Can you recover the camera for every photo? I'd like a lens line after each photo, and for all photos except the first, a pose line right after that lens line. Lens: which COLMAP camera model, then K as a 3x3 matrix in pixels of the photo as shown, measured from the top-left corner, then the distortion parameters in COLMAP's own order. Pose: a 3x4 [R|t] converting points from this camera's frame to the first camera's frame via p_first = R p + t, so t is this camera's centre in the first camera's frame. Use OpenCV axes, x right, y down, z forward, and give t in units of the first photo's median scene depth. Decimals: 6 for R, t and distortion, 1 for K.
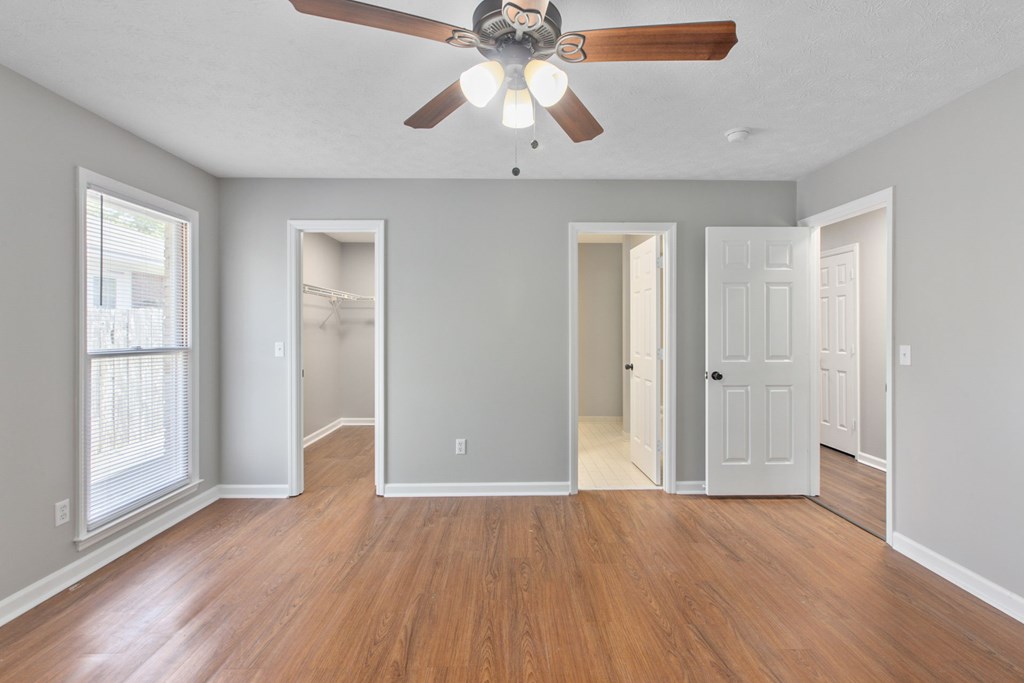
lens RADIAL K [[456.9, 0, 510.1], [0, 456.9, 327.7], [0, 0, 1]] dist [0.001630, 0.000505]
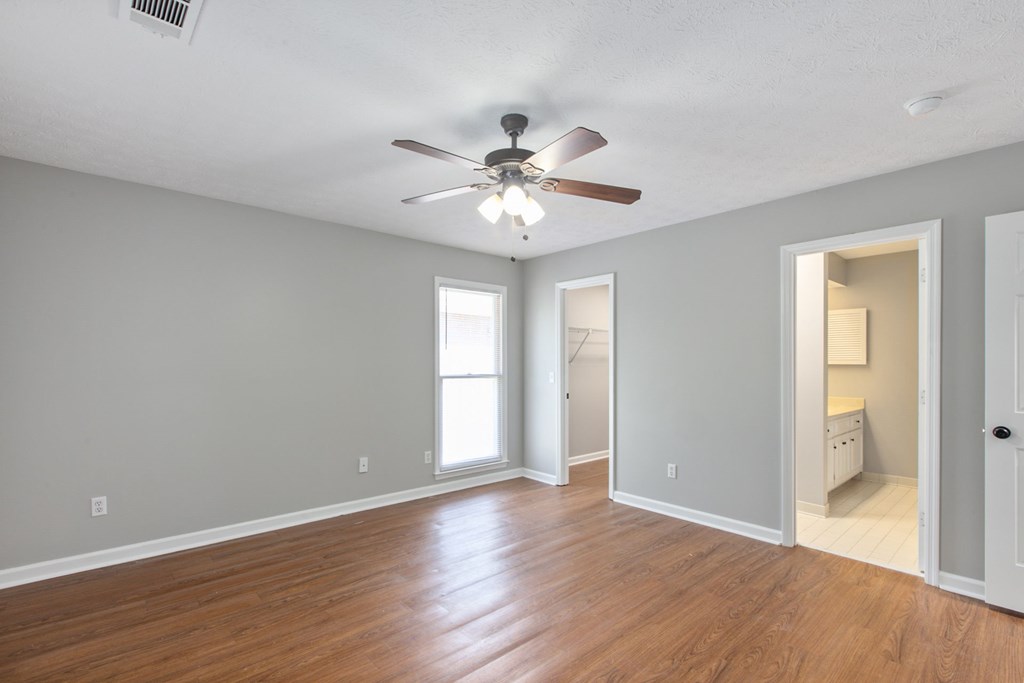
lens RADIAL K [[456.9, 0, 512.4], [0, 456.9, 364.9], [0, 0, 1]] dist [0.001630, 0.000505]
pose [[0.658432, 0.005351, -0.752621, 0.503037], [0.000703, 0.999970, 0.007724, -0.001292], [0.752640, -0.005615, 0.658409, -0.000806]]
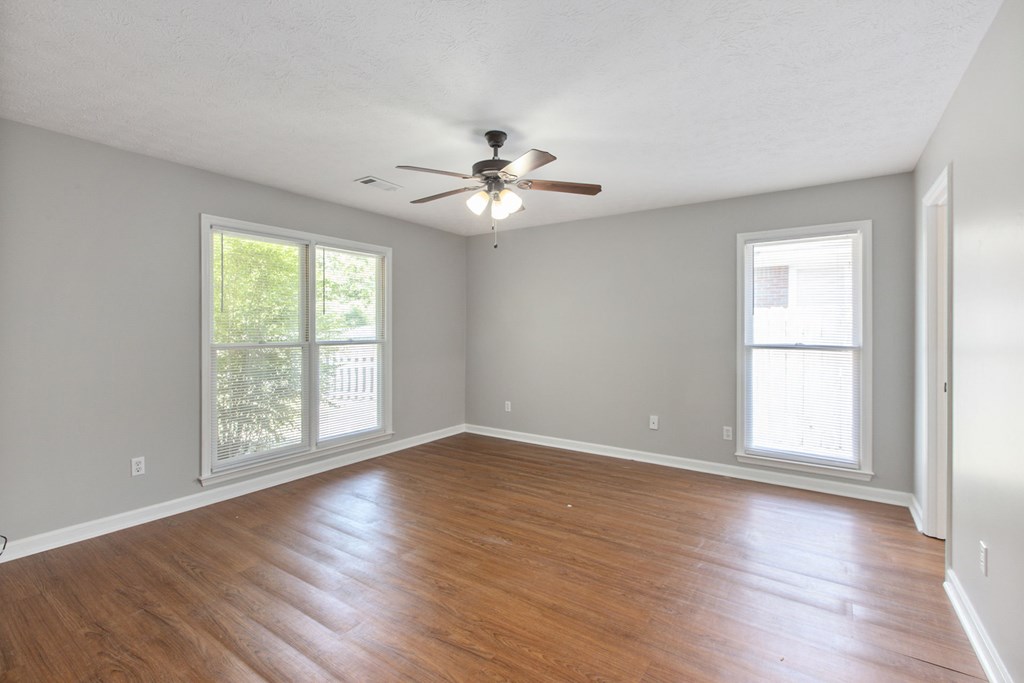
lens RADIAL K [[456.9, 0, 520.1], [0, 456.9, 331.6], [0, 0, 1]] dist [0.001630, 0.000505]
pose [[-0.554945, 0.002492, -0.831884, 0.669308], [0.002345, 0.999996, 0.001431, 0.003159], [0.831884, -0.001157, -0.554948, 0.932545]]
